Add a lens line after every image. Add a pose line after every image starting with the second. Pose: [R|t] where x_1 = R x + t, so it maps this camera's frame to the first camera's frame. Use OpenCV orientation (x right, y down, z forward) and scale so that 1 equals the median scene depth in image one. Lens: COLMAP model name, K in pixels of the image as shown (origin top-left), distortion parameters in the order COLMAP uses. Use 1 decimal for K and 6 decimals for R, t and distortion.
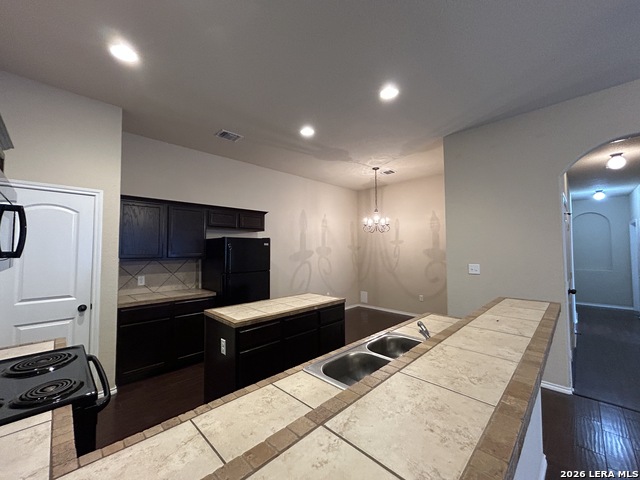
lens RADIAL K [[261.3, 0, 319.7], [0, 261.3, 238.9], [0, 0, 1]] dist [-0.001045, 0.001720]
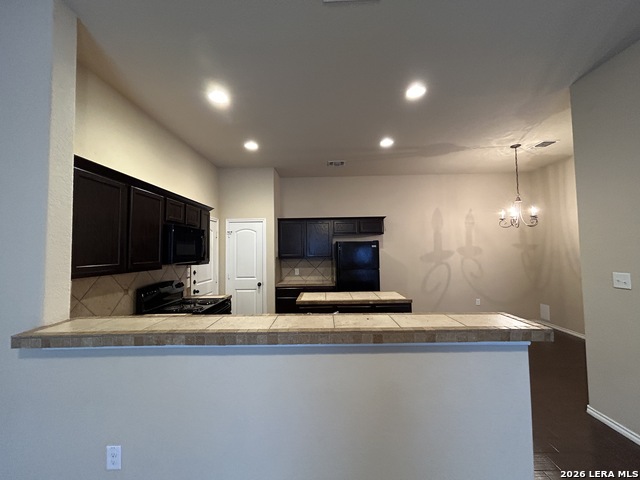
lens RADIAL K [[261.3, 0, 318.9], [0, 261.3, 238.5], [0, 0, 1]] dist [-0.001045, 0.001720]
pose [[0.690939, -0.039312, -0.721843, 0.330970], [0.040619, 0.999054, -0.015528, -0.003559], [0.721771, -0.018592, 0.691883, 0.023733]]
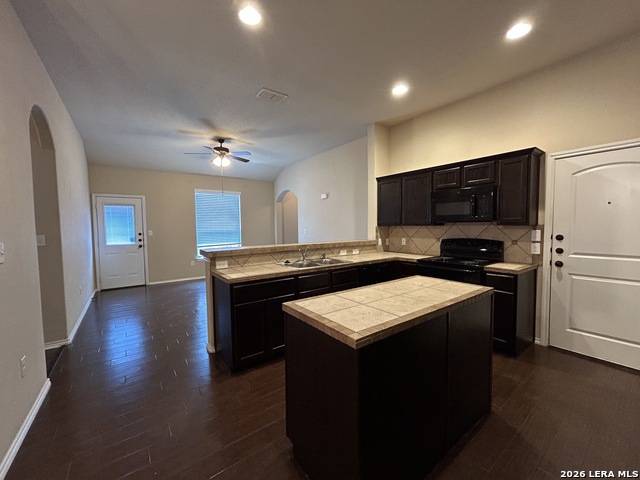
lens RADIAL K [[261.3, 0, 318.2], [0, 261.3, 239.3], [0, 0, 1]] dist [-0.001045, 0.001720]
pose [[-0.988283, 0.007781, 0.152435, -0.026093], [0.010154, 0.999839, 0.014796, 0.054305], [-0.152295, 0.016170, -0.988203, 0.838491]]
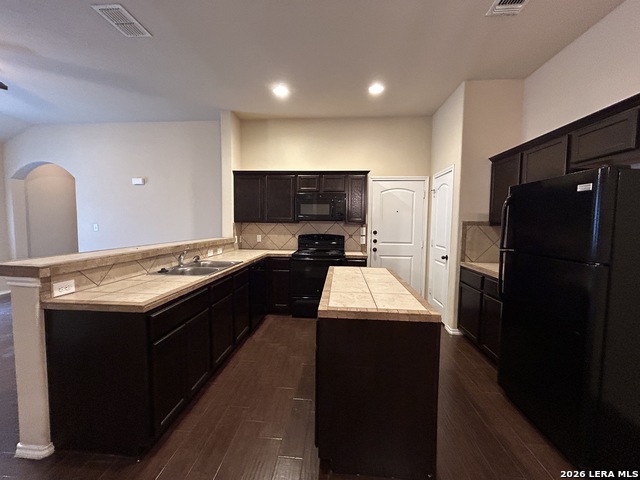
lens RADIAL K [[261.3, 0, 320.6], [0, 261.3, 240.0], [0, 0, 1]] dist [-0.001045, 0.001720]
pose [[-0.759137, 0.038973, -0.649763, 0.217543], [0.016632, 0.999041, 0.040492, 0.051421], [0.650718, 0.019932, -0.759058, 0.752124]]
